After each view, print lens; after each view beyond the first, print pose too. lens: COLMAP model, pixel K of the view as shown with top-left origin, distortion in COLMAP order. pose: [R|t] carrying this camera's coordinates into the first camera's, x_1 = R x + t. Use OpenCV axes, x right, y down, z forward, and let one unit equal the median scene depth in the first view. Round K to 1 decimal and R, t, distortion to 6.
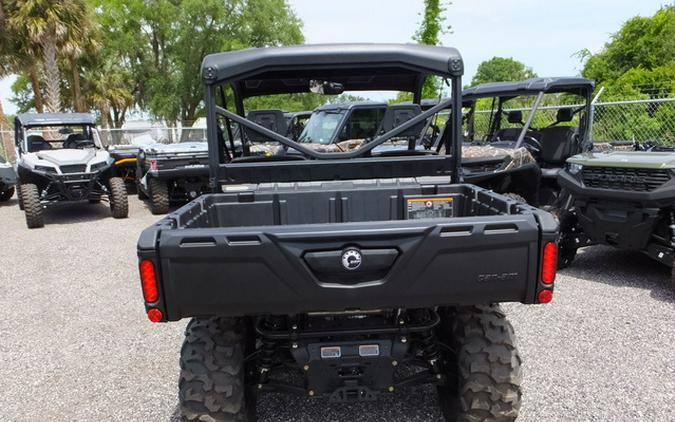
lens RADIAL K [[519.8, 0, 340.2], [0, 519.8, 251.8], [0, 0, 1]] dist [-0.000044, -0.003197]
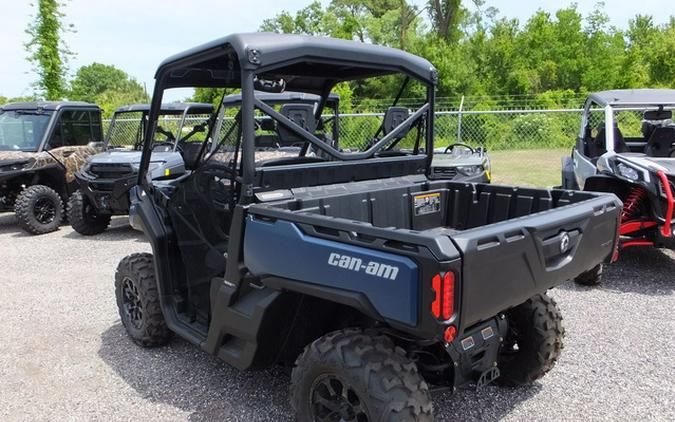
lens RADIAL K [[519.8, 0, 340.2], [0, 519.8, 251.8], [0, 0, 1]] dist [-0.000044, -0.003197]
pose [[0.750913, -0.127247, 0.648026, -0.098590], [0.139362, 0.989697, 0.032848, -0.006443], [-0.645529, 0.065644, 0.760910, 0.042279]]
